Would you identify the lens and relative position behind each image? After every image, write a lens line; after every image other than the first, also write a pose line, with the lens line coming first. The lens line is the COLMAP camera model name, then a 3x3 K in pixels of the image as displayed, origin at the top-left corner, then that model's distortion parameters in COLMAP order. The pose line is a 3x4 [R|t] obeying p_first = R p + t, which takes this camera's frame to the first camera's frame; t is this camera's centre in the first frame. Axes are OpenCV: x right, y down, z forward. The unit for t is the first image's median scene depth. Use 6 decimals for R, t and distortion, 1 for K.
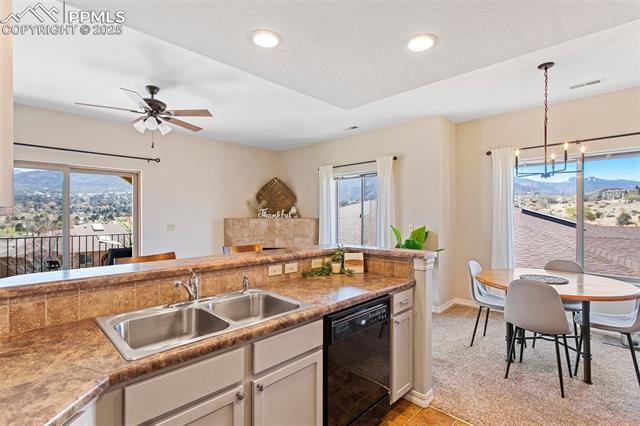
lens RADIAL K [[306.6, 0, 327.8], [0, 306.6, 214.4], [0, 0, 1]] dist [0.004832, 0.001031]
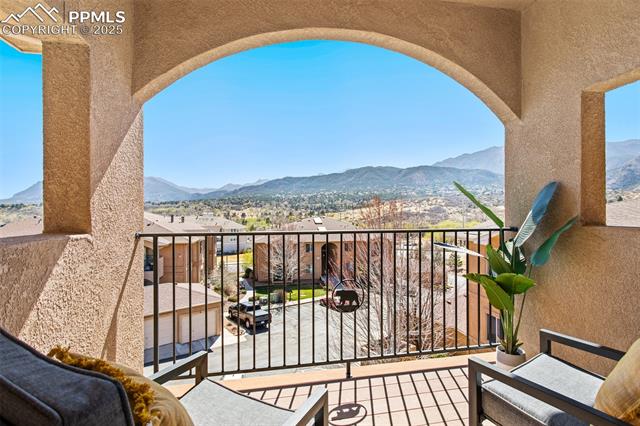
lens RADIAL K [[306.6, 0, 320.7], [0, 306.6, 210.1], [0, 0, 1]] dist [0.004832, 0.001031]
pose [[0.816787, -0.005265, -0.576916, -1.155210], [0.003785, 0.999986, -0.003767, 0.073641], [0.576927, 0.000893, 0.816795, 1.086318]]
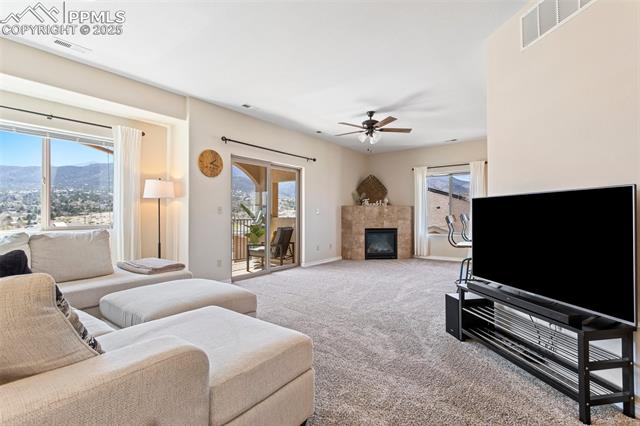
lens RADIAL K [[306.6, 0, 326.2], [0, 306.6, 213.7], [0, 0, 1]] dist [0.004832, 0.001031]
pose [[0.991252, 0.000495, 0.131984, -0.991606], [-0.000120, 0.999996, -0.002850, 0.085239], [-0.131984, 0.002809, 0.991248, -0.447394]]
